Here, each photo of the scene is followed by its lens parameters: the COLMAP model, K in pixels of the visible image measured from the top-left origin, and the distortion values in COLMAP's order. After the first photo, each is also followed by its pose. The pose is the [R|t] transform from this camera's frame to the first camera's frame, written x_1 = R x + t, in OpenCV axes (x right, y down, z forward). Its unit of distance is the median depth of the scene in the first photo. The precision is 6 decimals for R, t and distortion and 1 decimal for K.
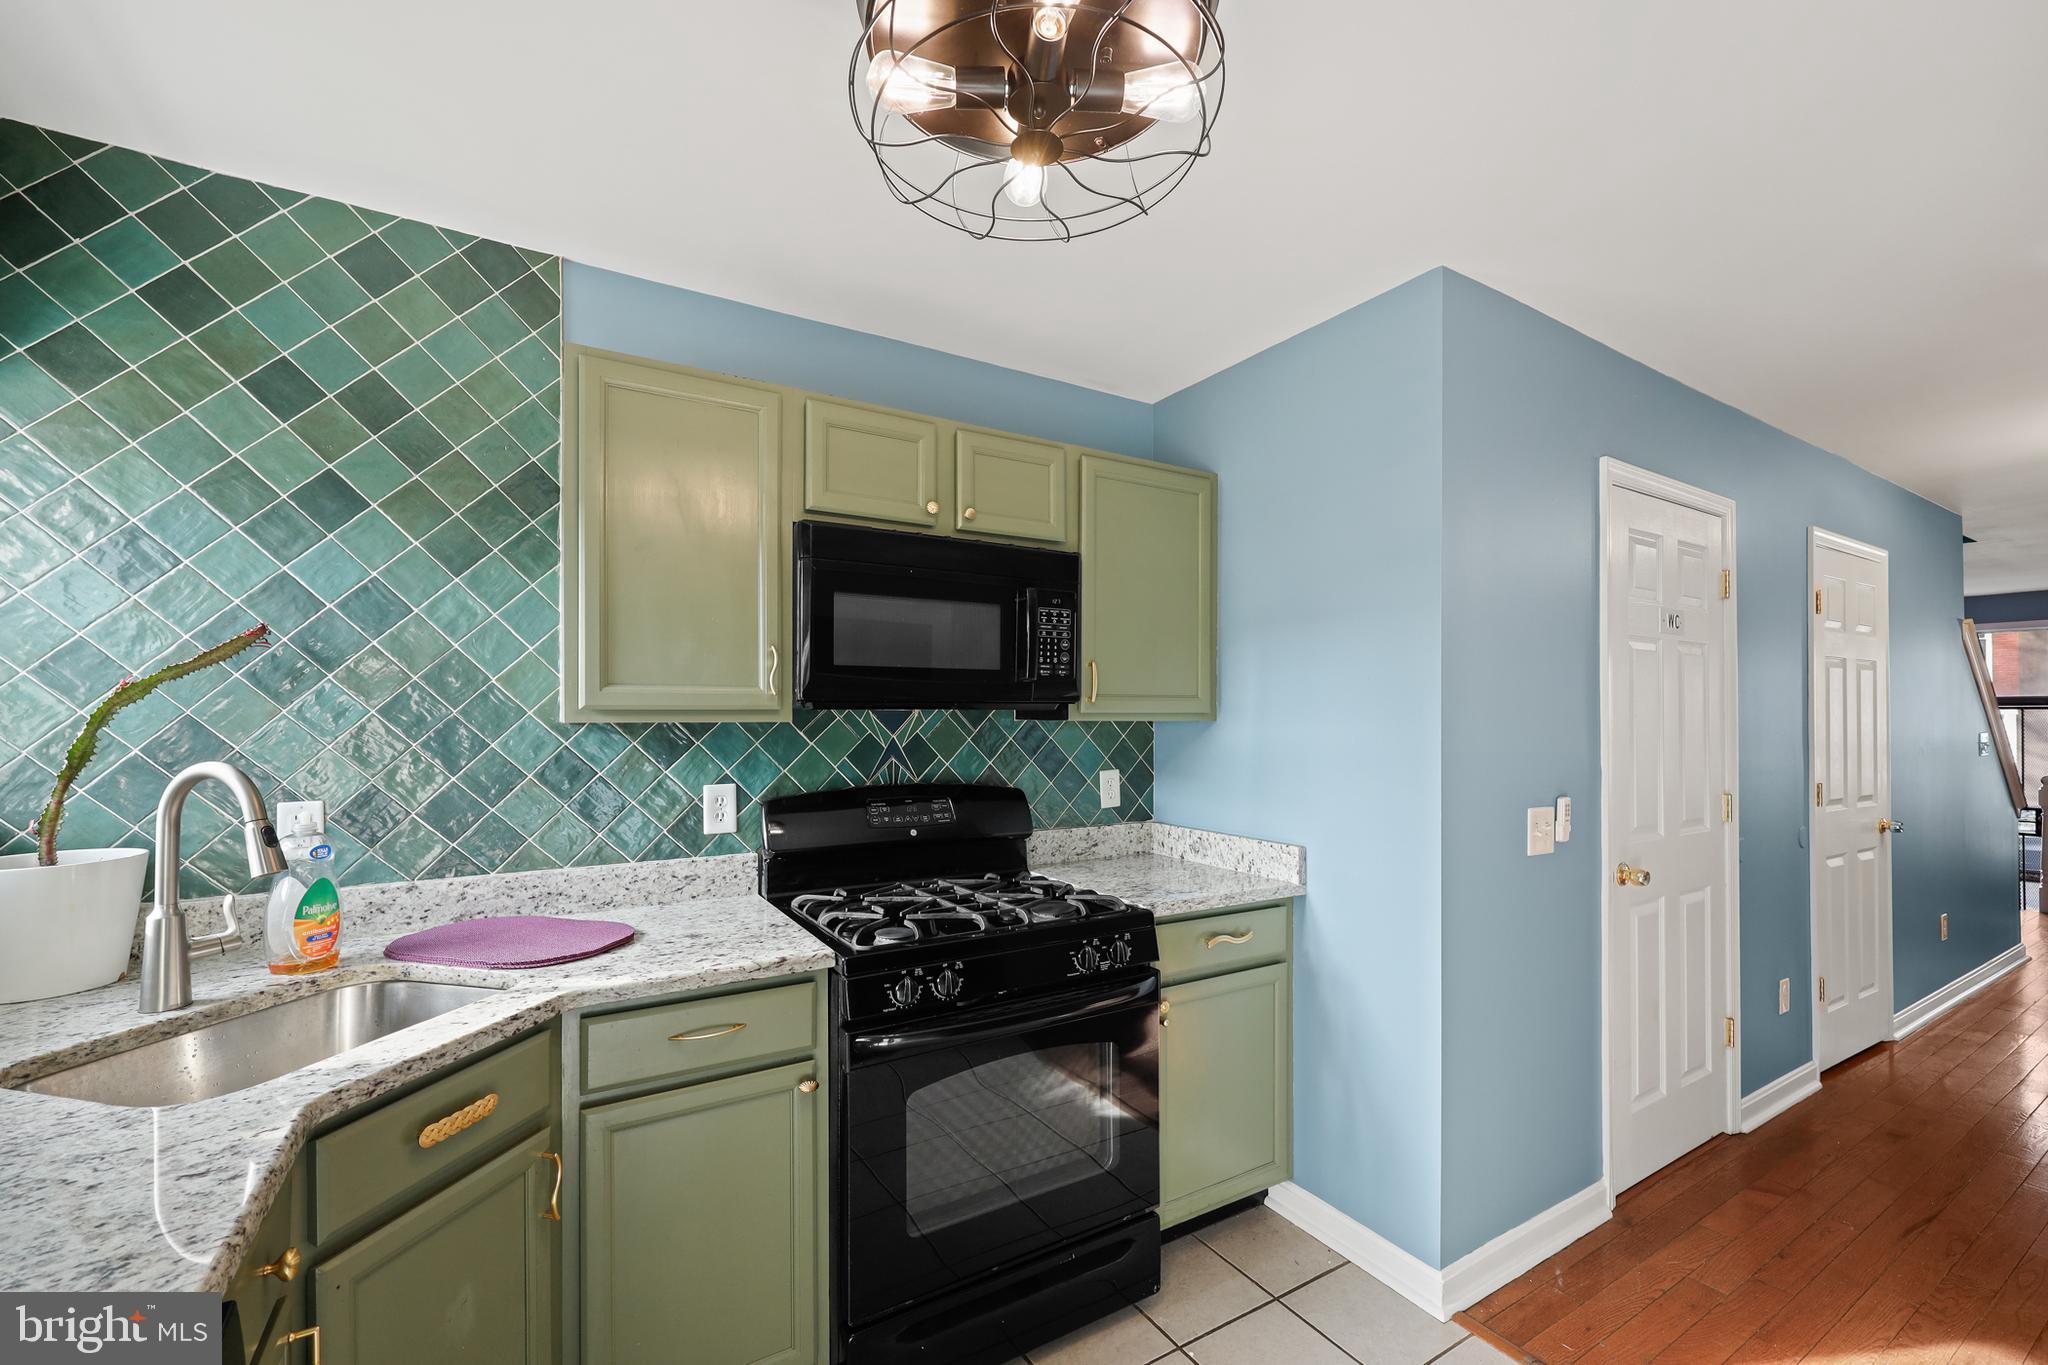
lens RADIAL K [[863.4, 0, 1024.0], [0, 863.4, 682.5], [0, 0, 1]] dist [-0.004068, -0.000177]
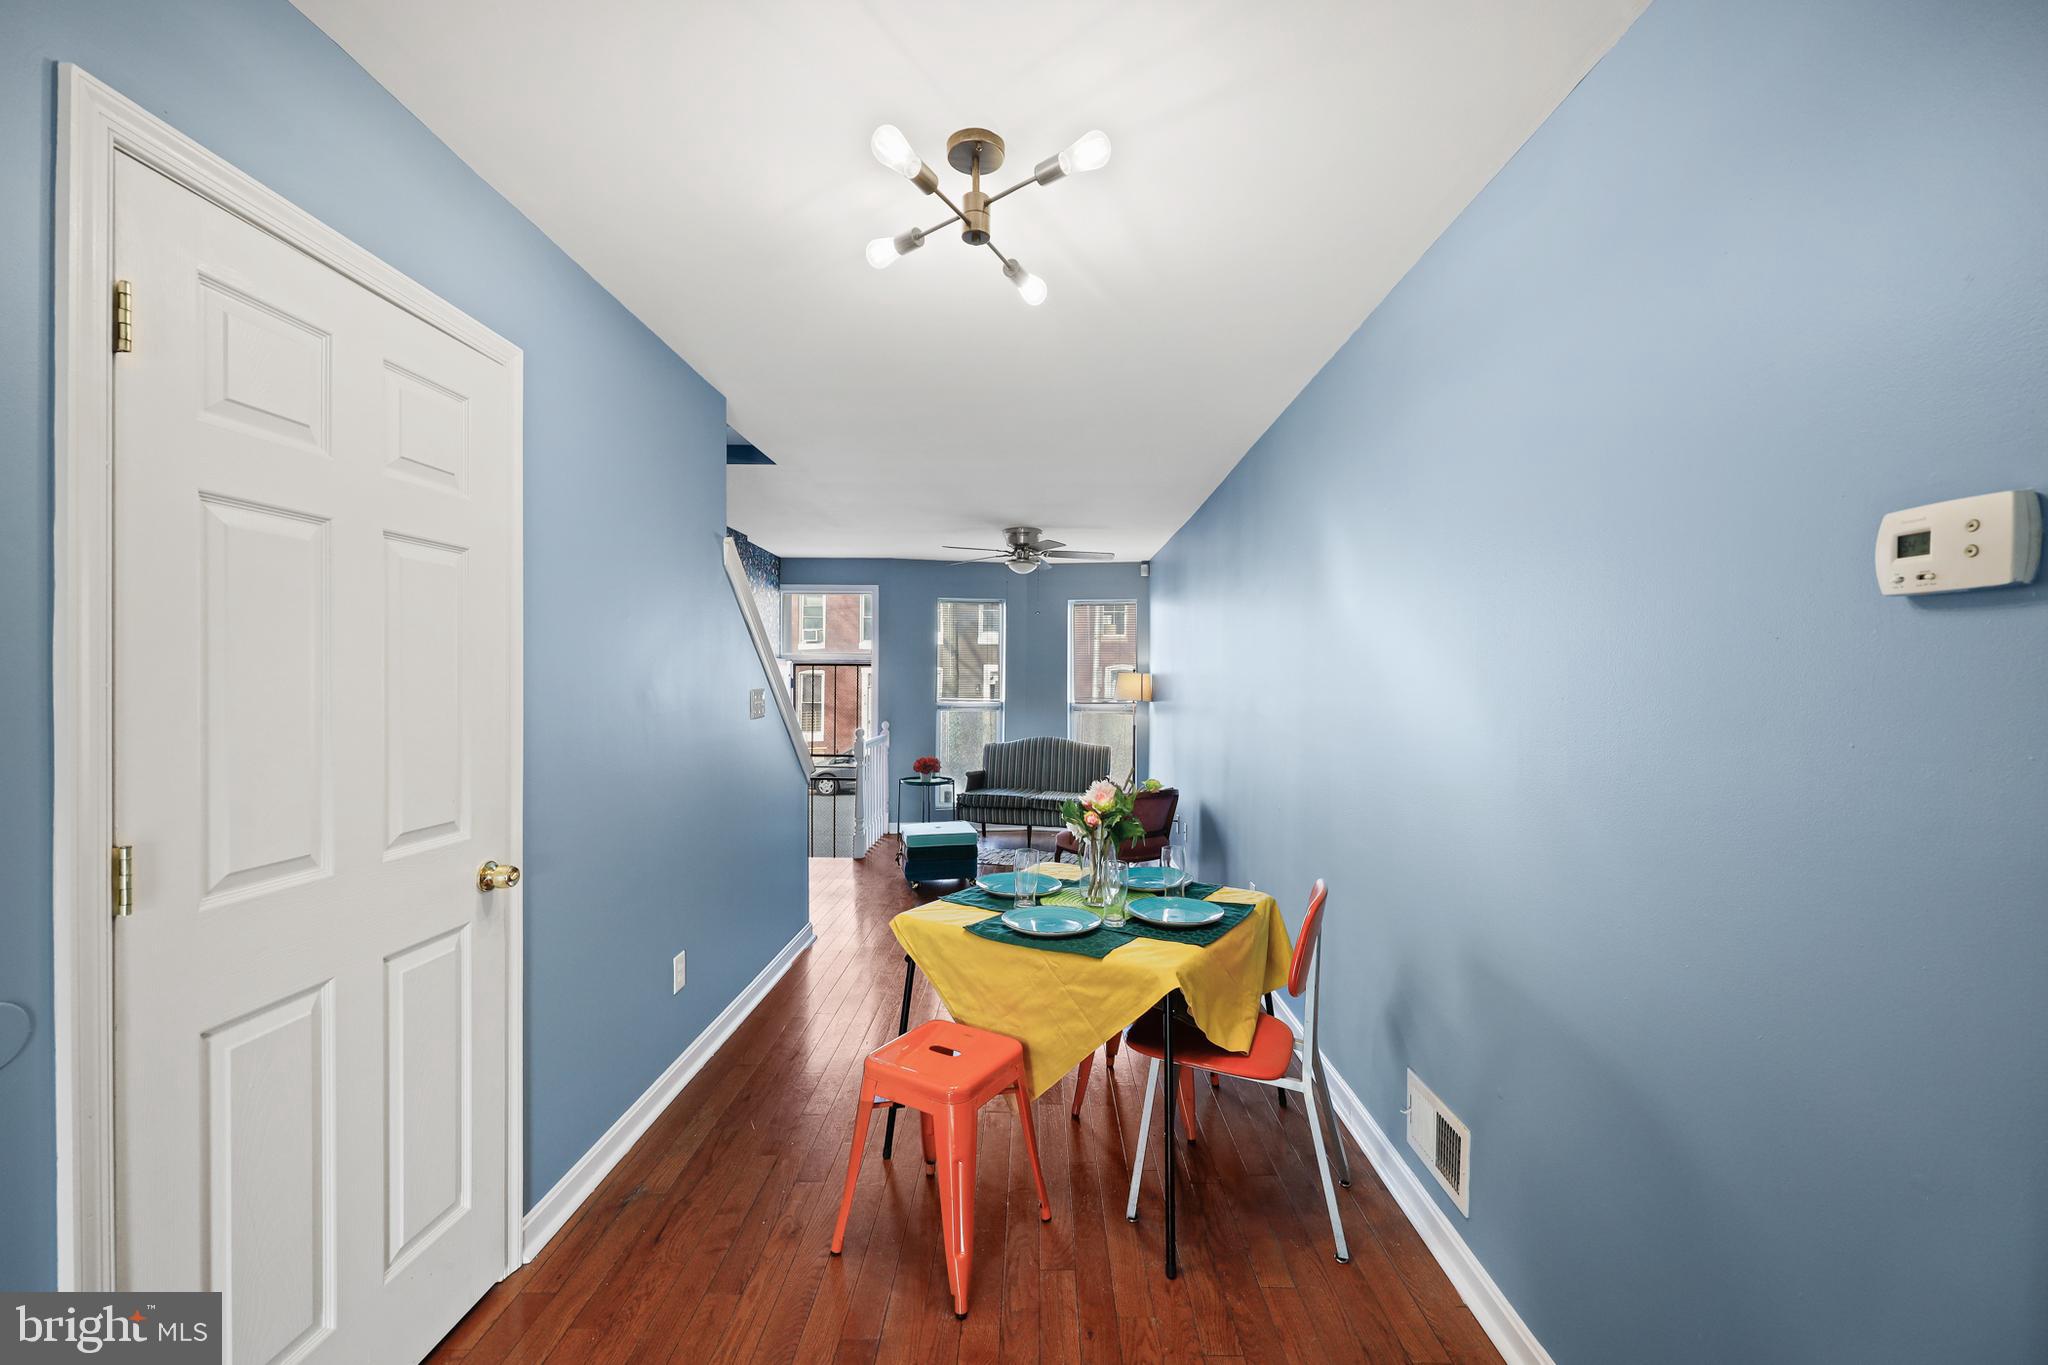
lens RADIAL K [[833.5, 0, 1023.3], [0, 833.5, 670.5], [0, 0, 1]] dist [-0.006850, 0.000139]
pose [[0.549747, -0.000639, 0.835331, 0.604772], [-0.025509, 0.999521, 0.017552, 0.020618], [-0.834942, -0.030957, 0.549467, 0.371031]]
